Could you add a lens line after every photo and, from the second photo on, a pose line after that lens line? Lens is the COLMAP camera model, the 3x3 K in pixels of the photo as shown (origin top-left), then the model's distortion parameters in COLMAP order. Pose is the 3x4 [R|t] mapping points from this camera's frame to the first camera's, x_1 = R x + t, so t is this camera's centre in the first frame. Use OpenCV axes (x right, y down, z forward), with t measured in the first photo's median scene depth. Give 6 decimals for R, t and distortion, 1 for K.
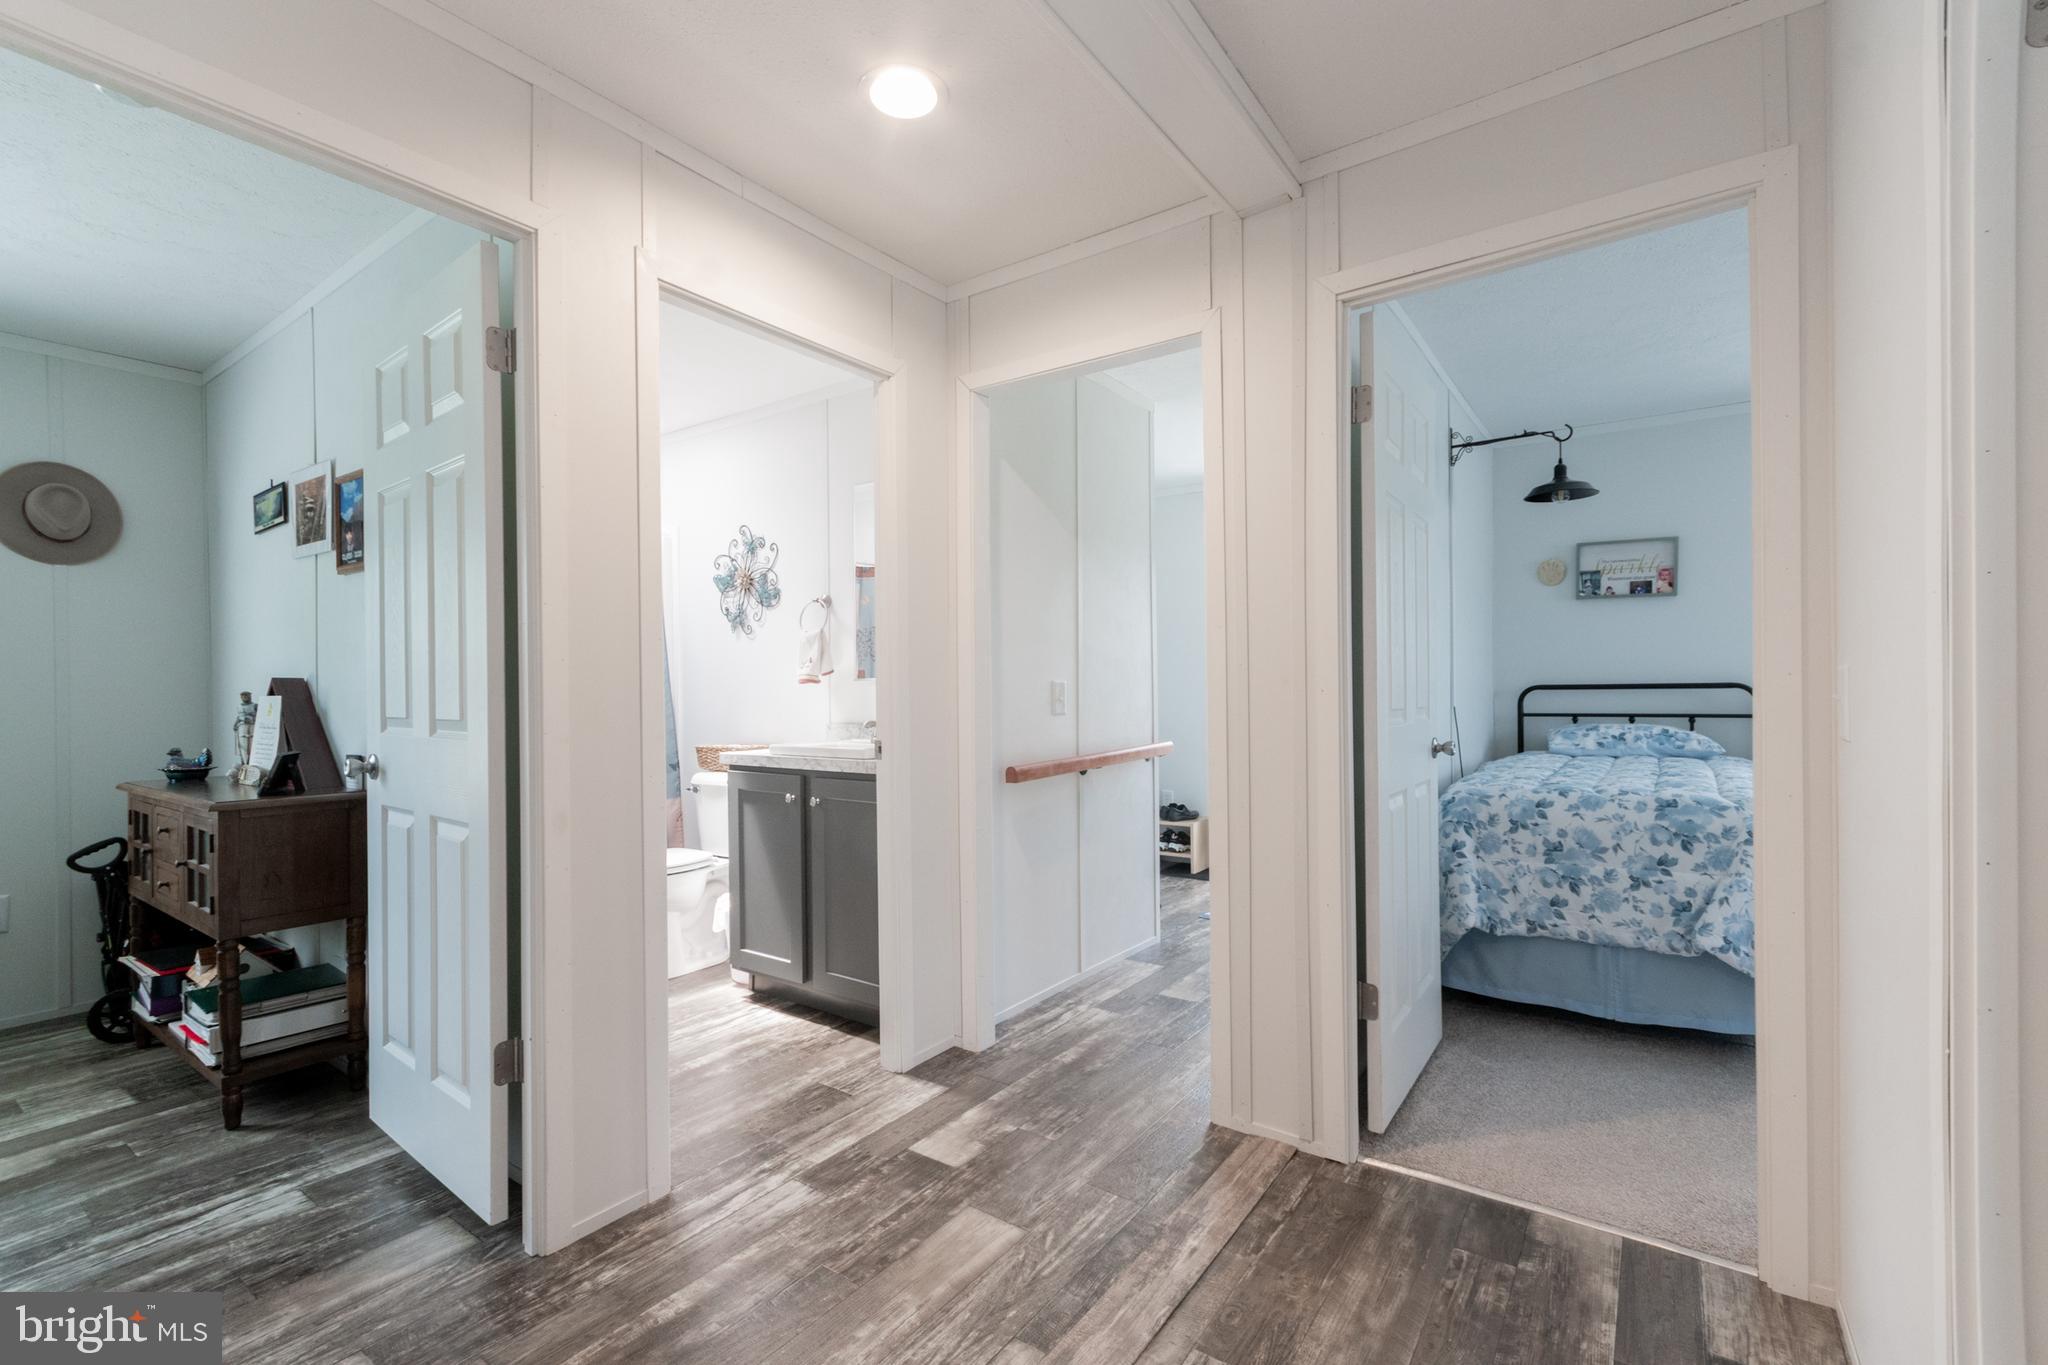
lens RADIAL K [[908.2, 0, 1008.4], [0, 908.2, 701.6], [0, 0, 1]] dist [0.007723, 0.000128]
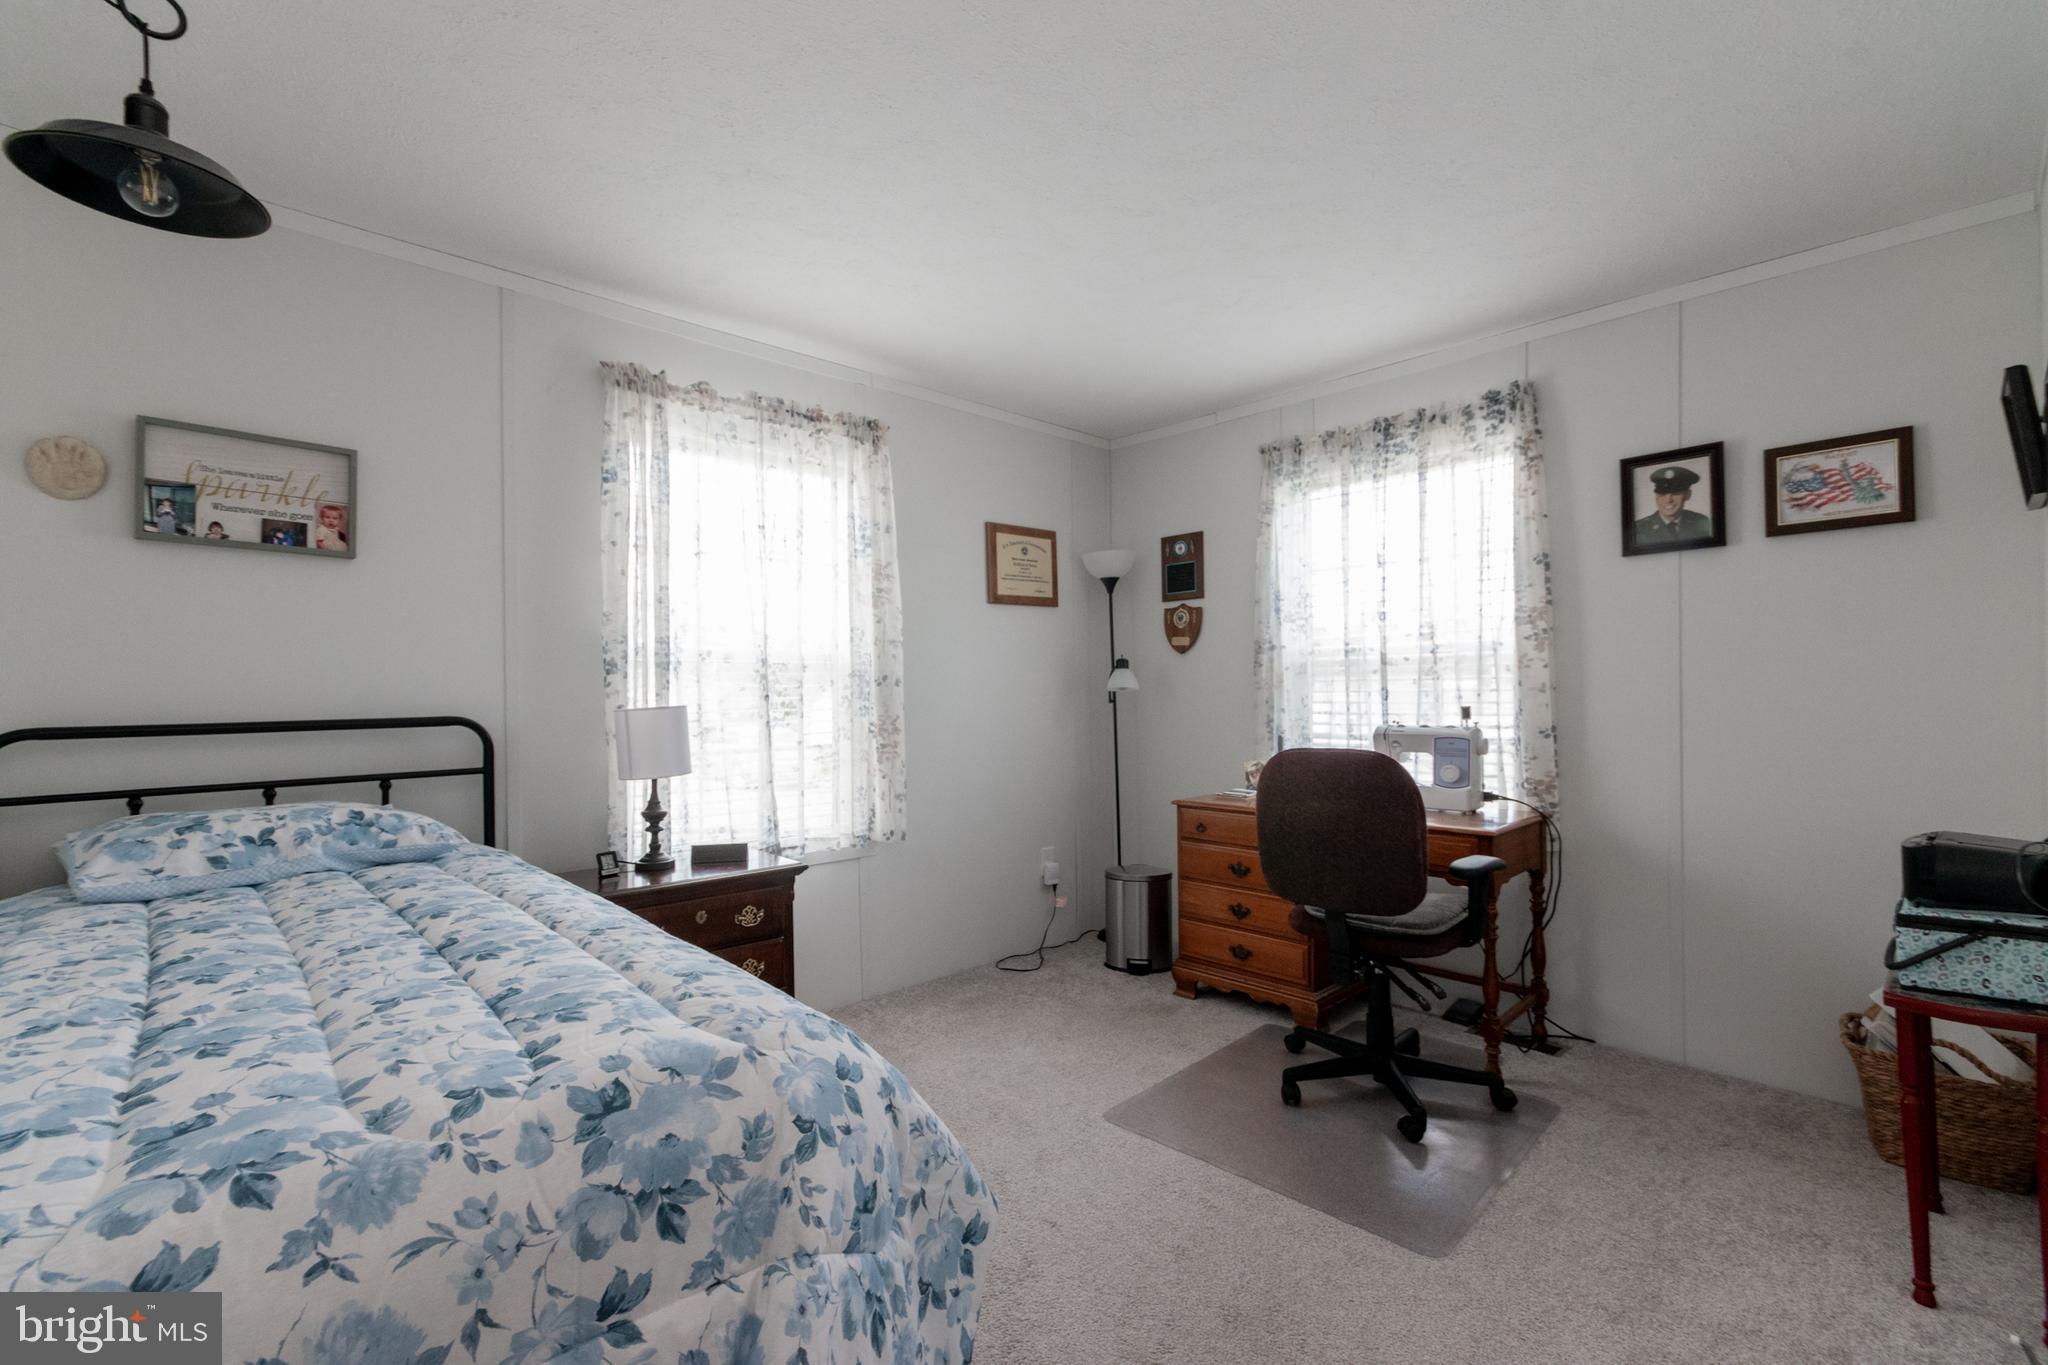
lens RADIAL K [[908.2, 0, 1021.4], [0, 908.2, 680.6], [0, 0, 1]] dist [0.007723, 0.000128]
pose [[0.187646, 0.018078, 0.982070, 0.278376], [0.025268, 0.999411, -0.023226, -0.020691], [-0.981912, 0.029173, 0.187079, 0.518399]]
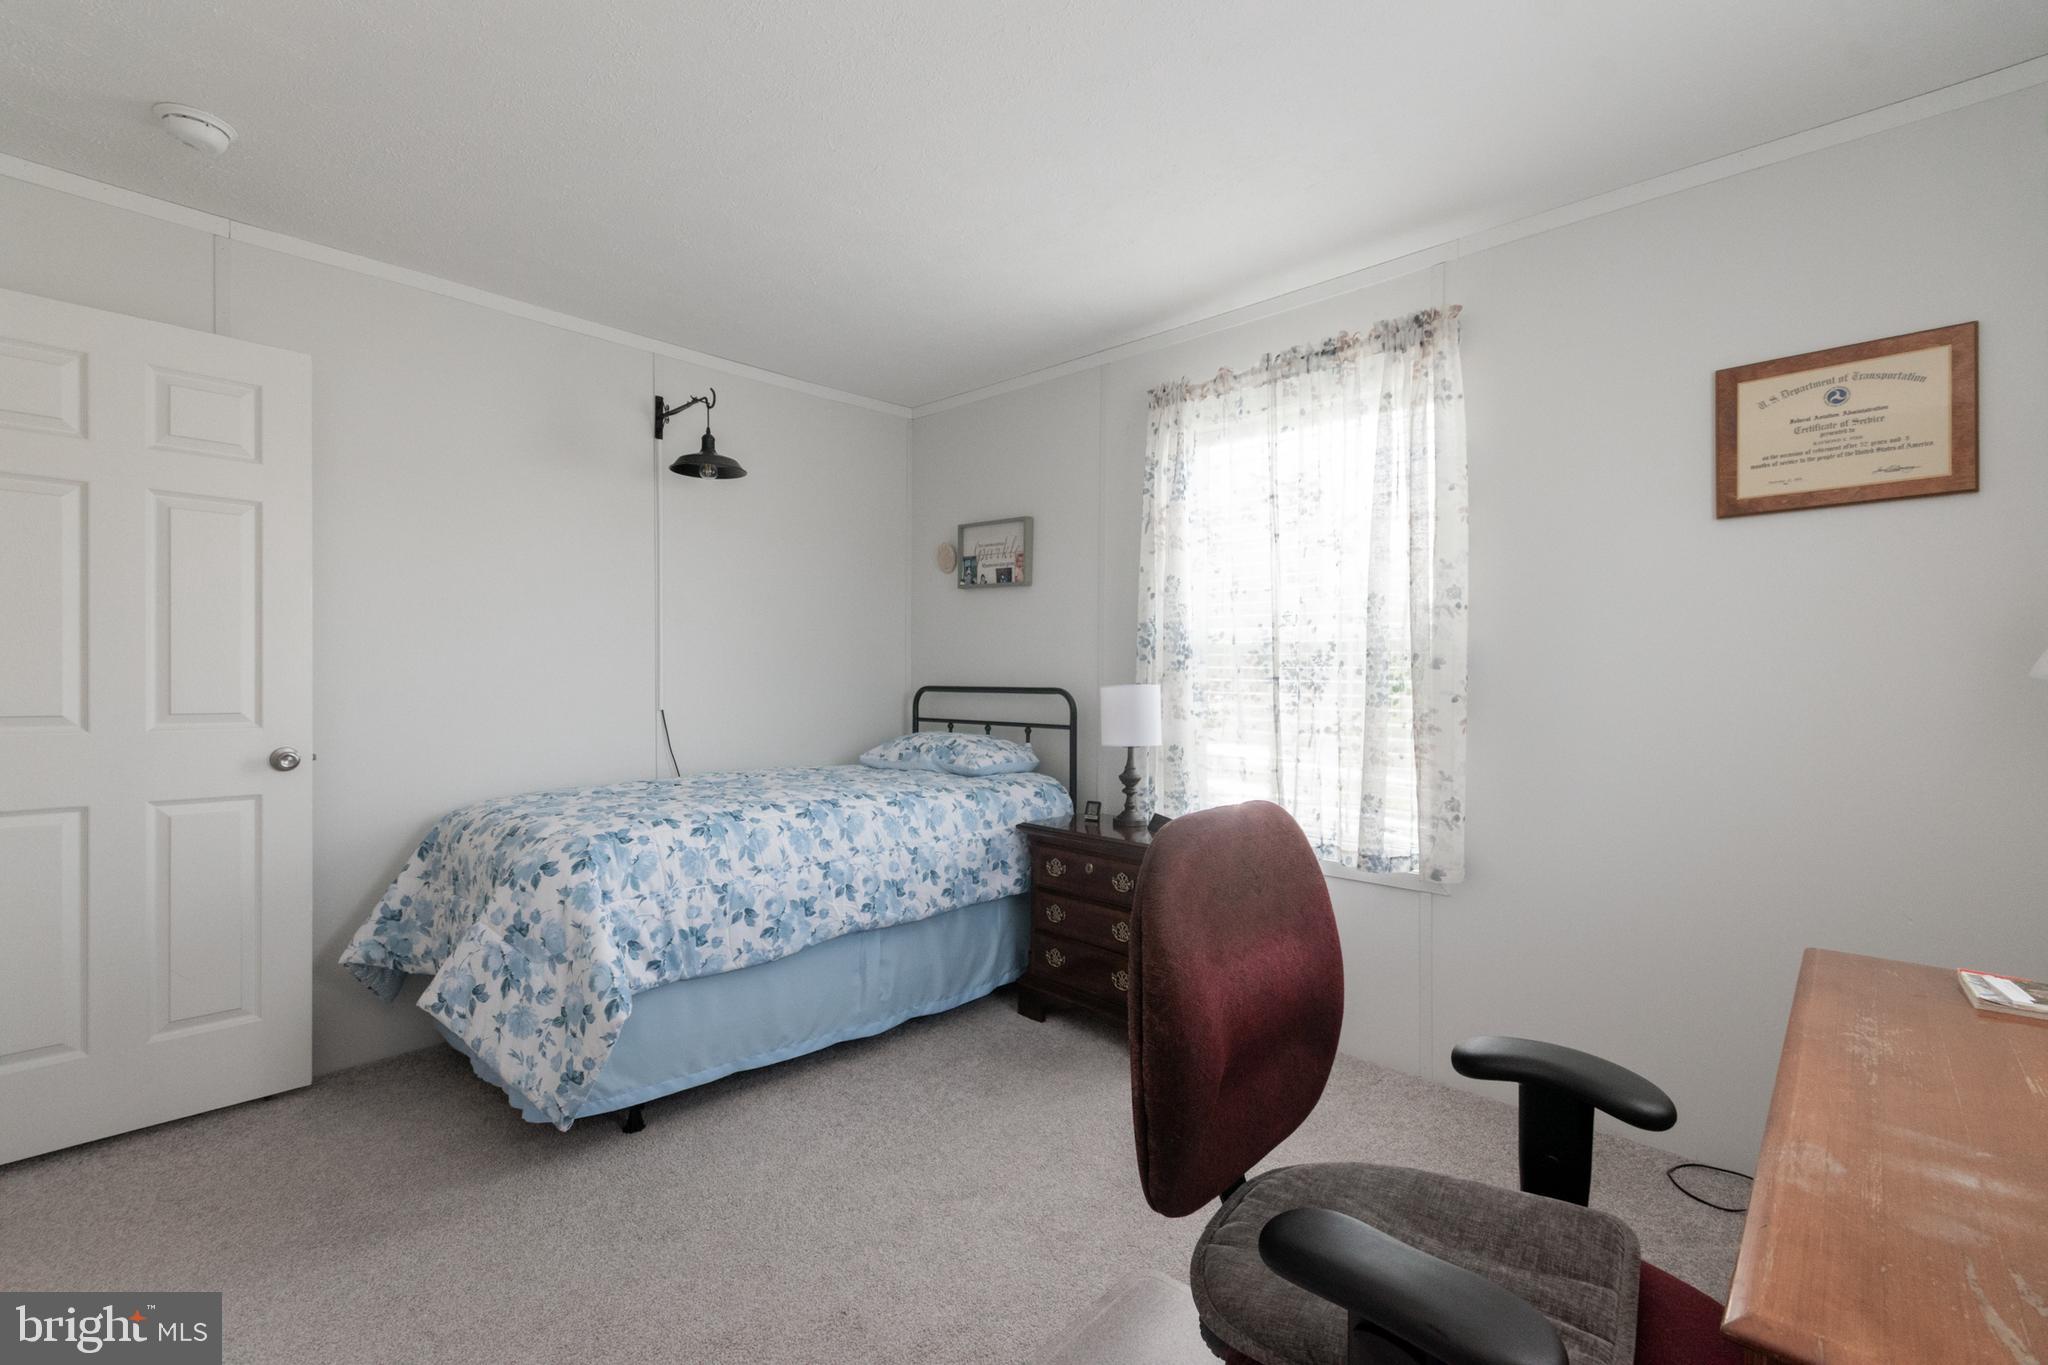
lens RADIAL K [[908.2, 0, 1006.7], [0, 908.2, 674.5], [0, 0, 1]] dist [0.007723, 0.000128]
pose [[0.986752, 0.017490, -0.161291, 0.871790], [-0.019956, 0.999707, -0.013682, -0.020202], [0.161005, 0.016720, 0.986812, 0.155697]]
